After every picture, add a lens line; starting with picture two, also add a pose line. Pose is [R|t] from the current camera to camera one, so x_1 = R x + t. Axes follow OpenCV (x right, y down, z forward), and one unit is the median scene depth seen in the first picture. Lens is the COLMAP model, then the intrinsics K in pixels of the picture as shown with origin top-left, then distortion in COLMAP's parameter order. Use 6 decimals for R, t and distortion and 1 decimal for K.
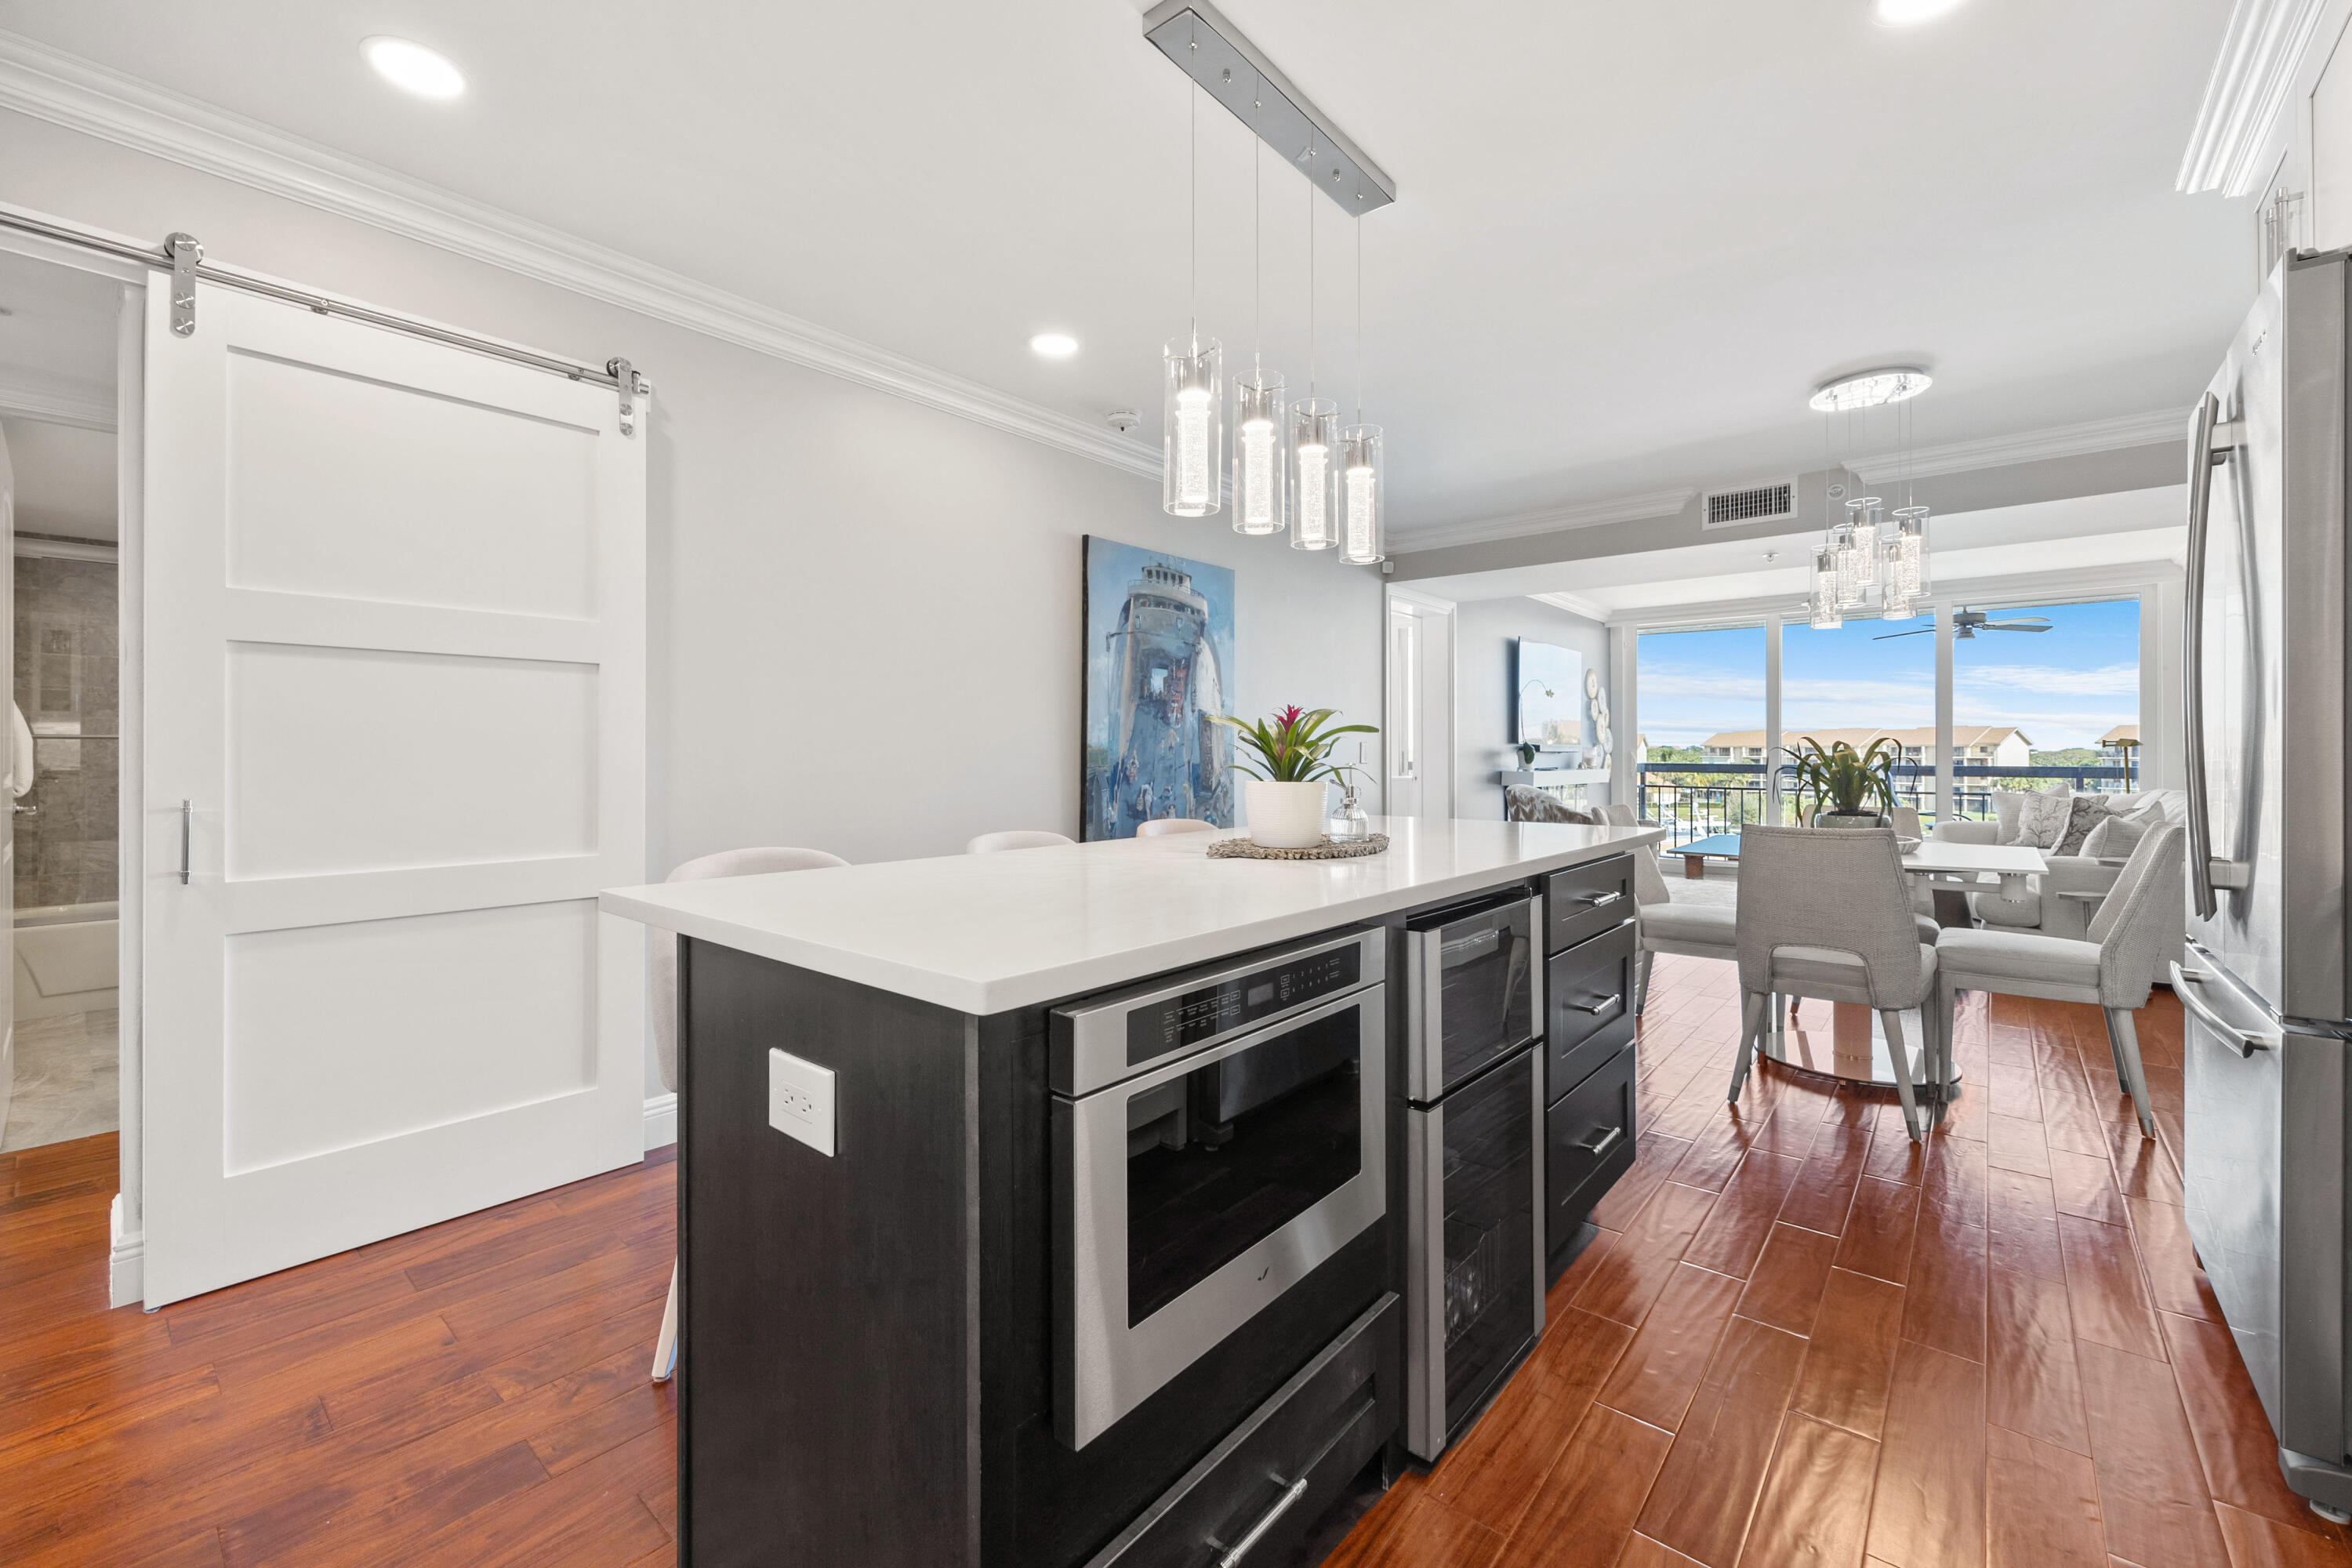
lens RADIAL K [[978.8, 0, 1168.2], [0, 978.8, 743.9], [0, 0, 1]] dist [0.001196, -0.000121]
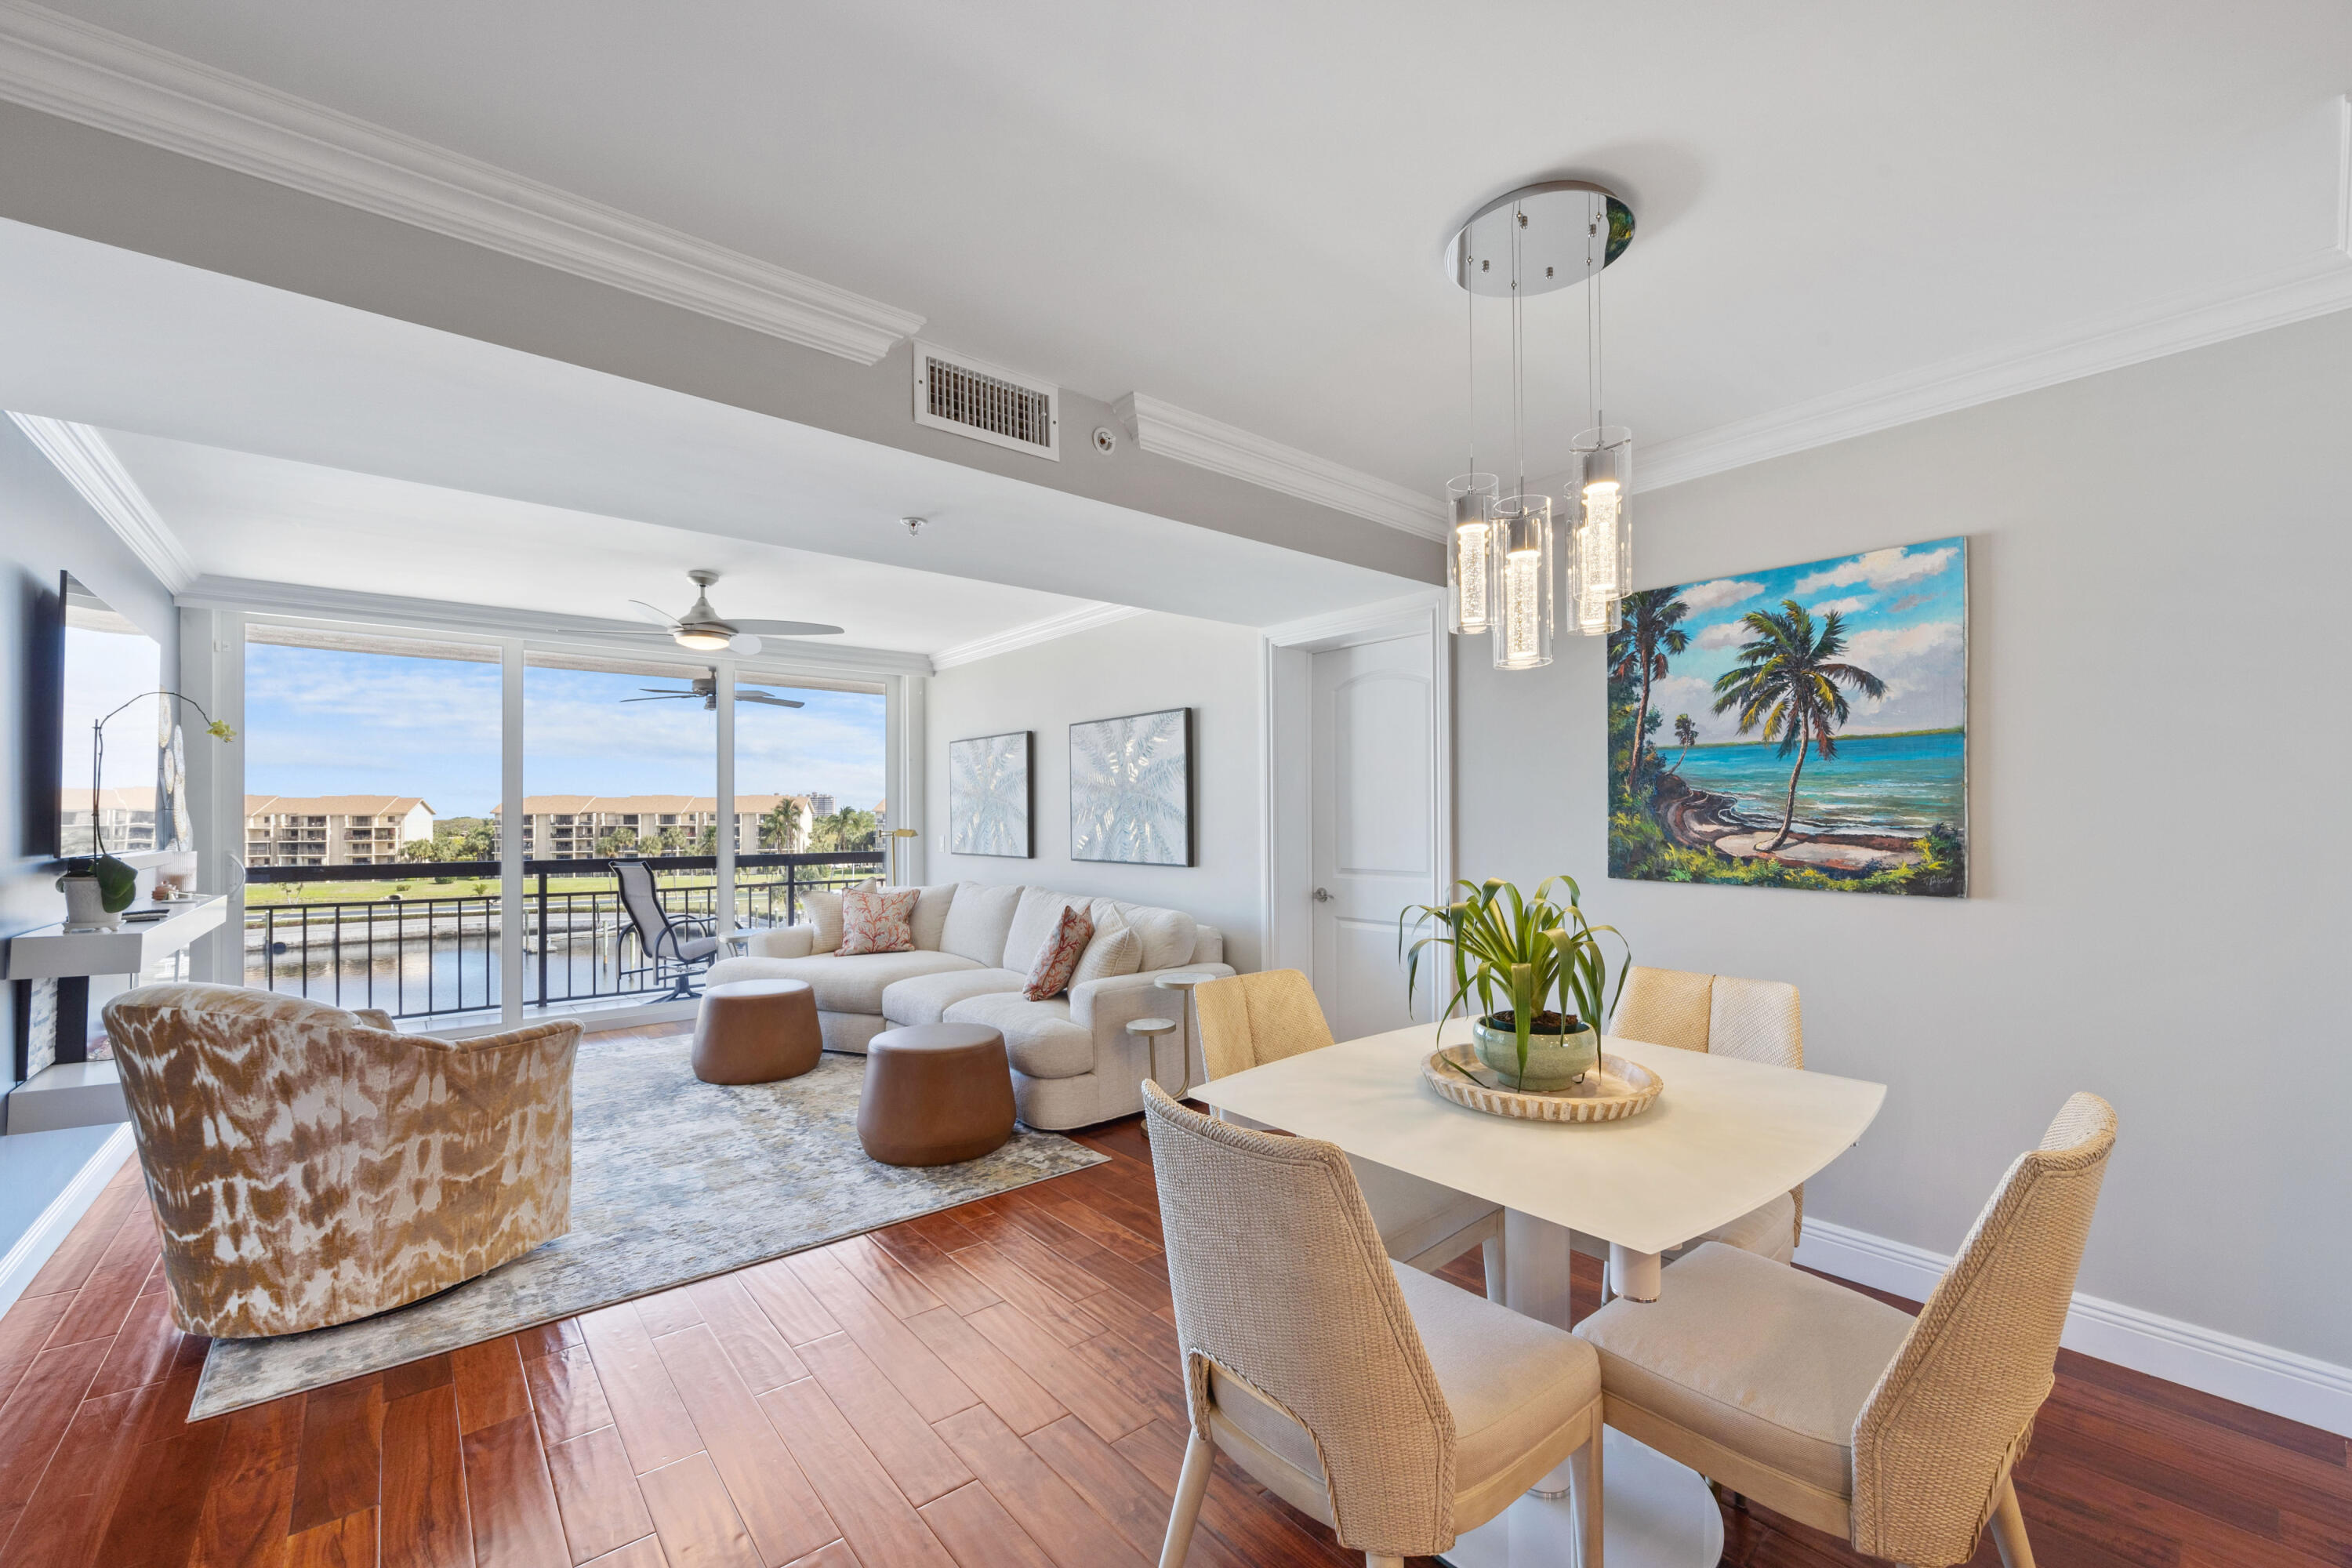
lens RADIAL K [[951.7, 0, 1178.0], [0, 951.7, 811.4], [0, 0, 1]] dist [-0.000515, -0.000273]
pose [[0.174803, 0.005894, 0.984586, 0.080207], [-0.004590, 0.999976, -0.005171, -0.019370], [-0.984593, -0.003616, 0.174825, 0.558539]]
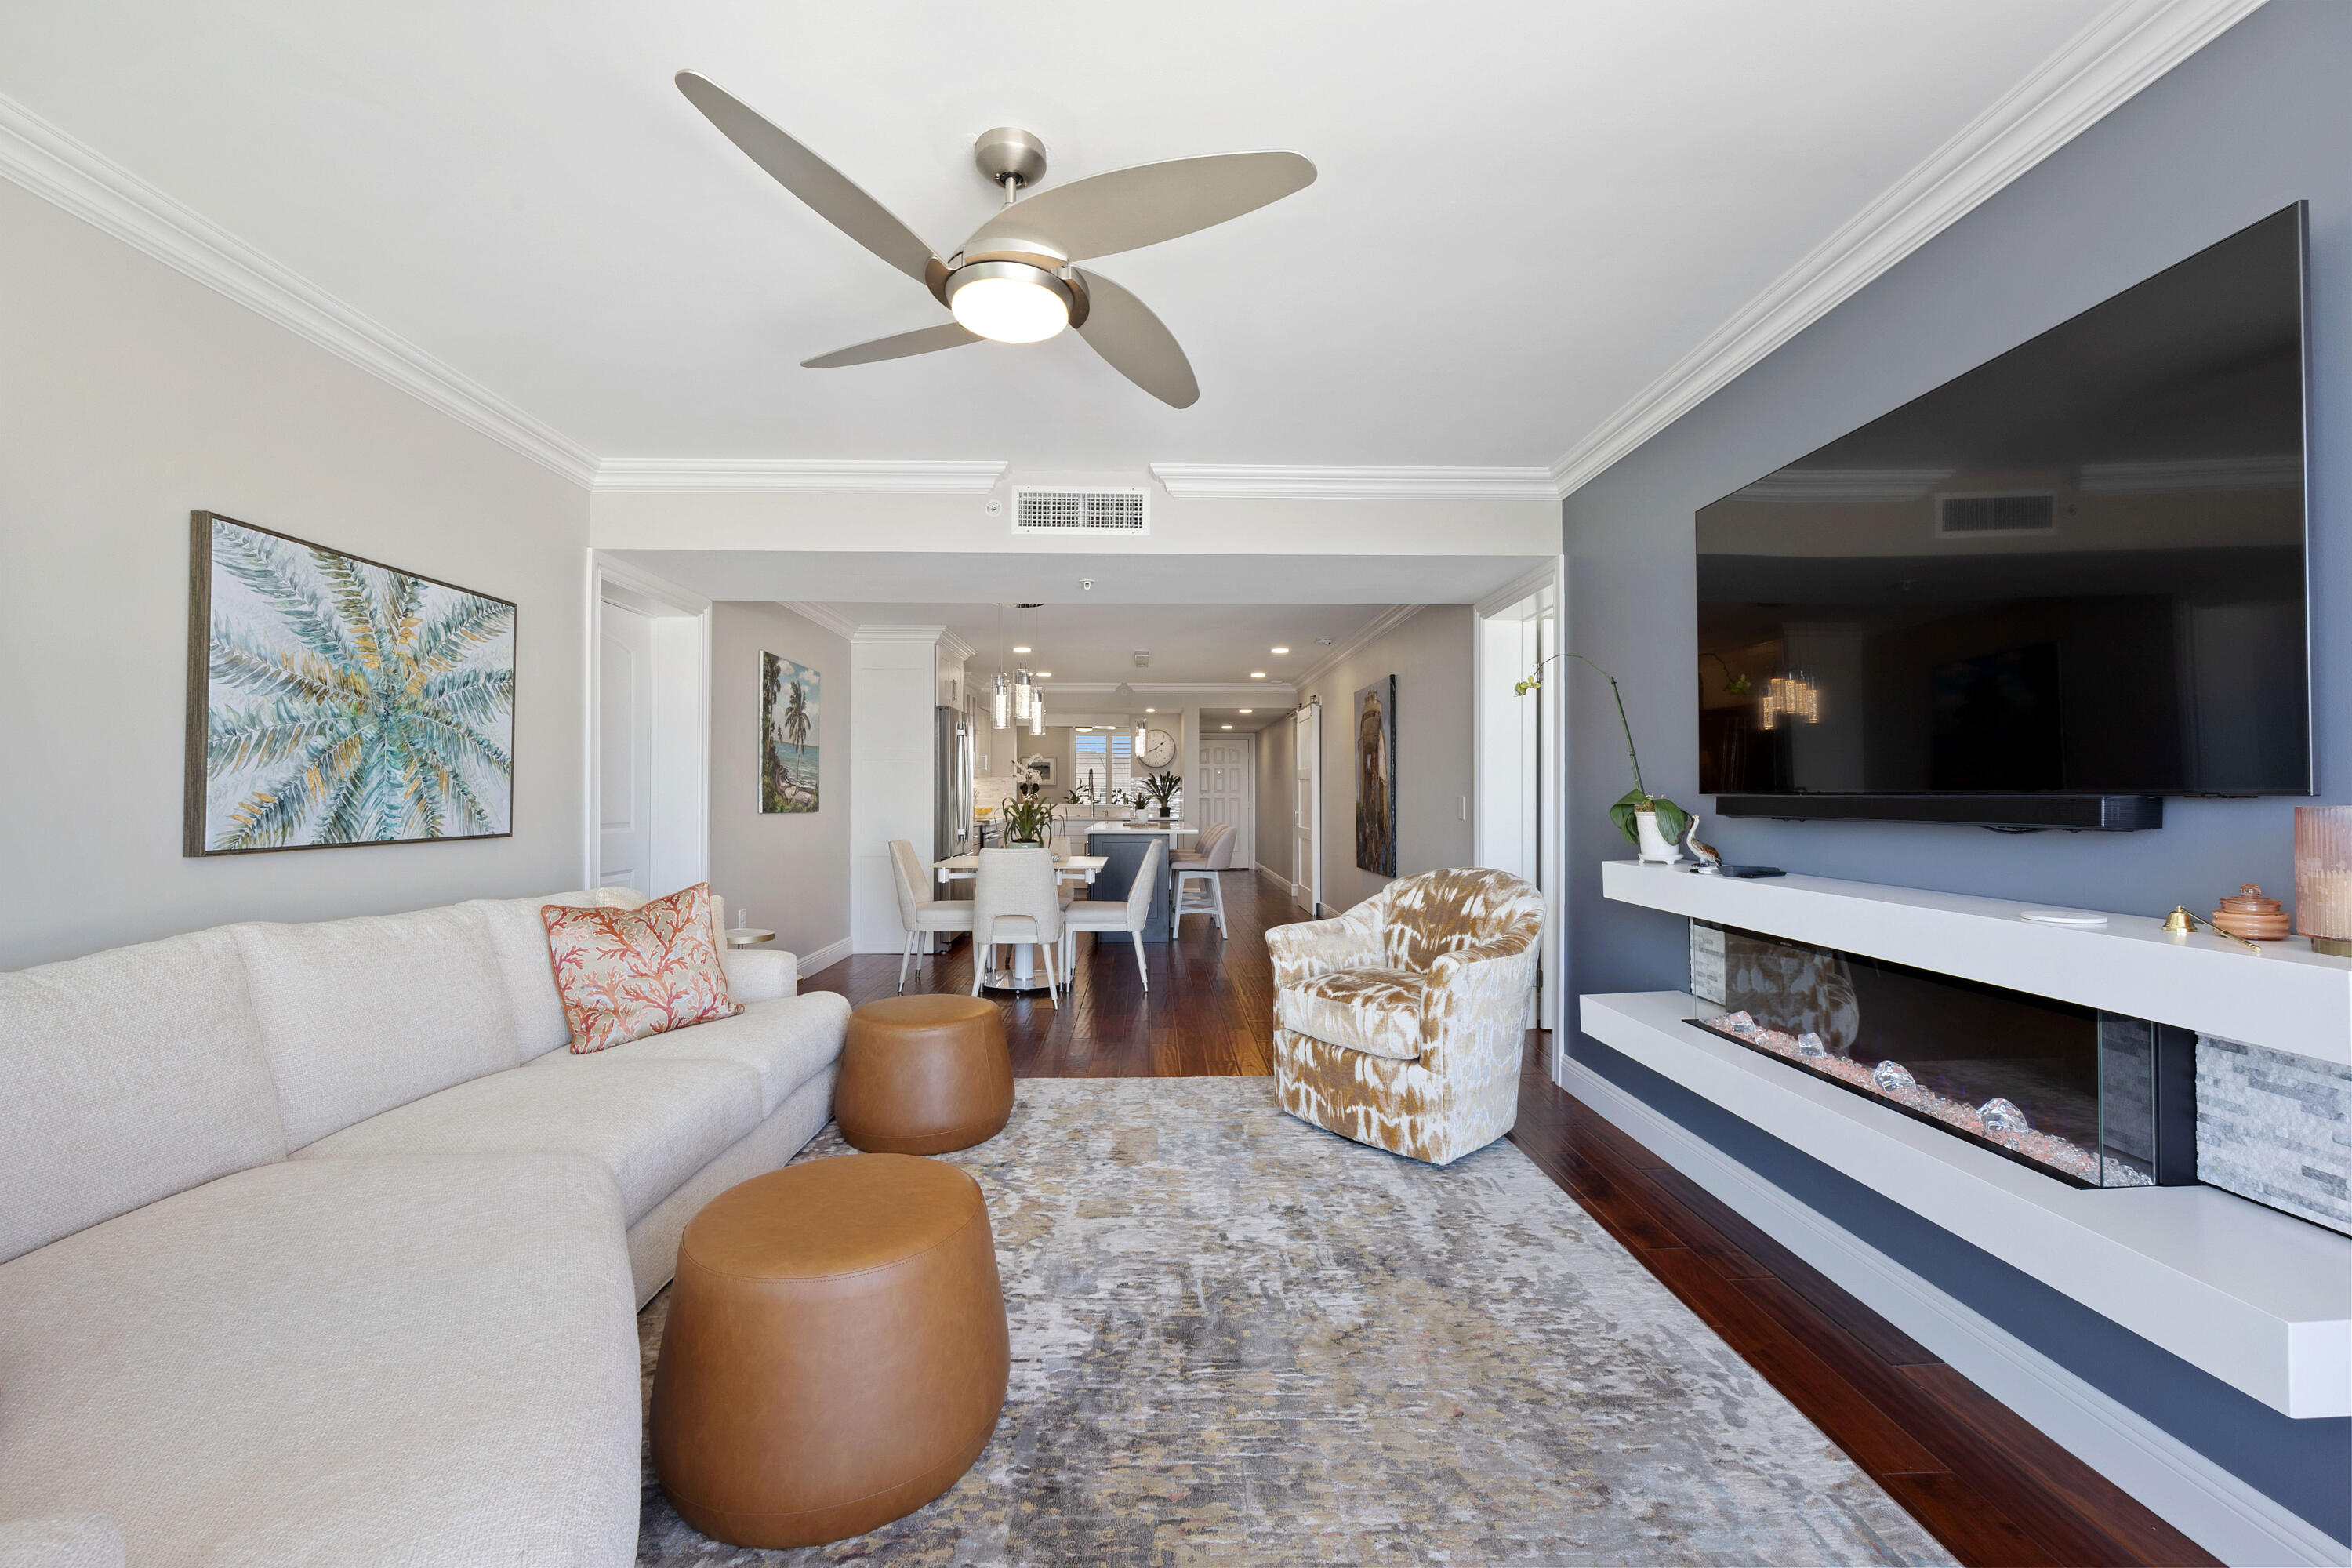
lens RADIAL K [[951.7, 0, 1178.0], [0, 951.7, 811.4], [0, 0, 1]] dist [-0.000515, -0.000273]
pose [[-0.745197, 0.011105, -0.666752, 0.818550], [0.006136, 0.999933, 0.009796, 0.001992], [0.666816, 0.003209, -0.745215, 1.233595]]
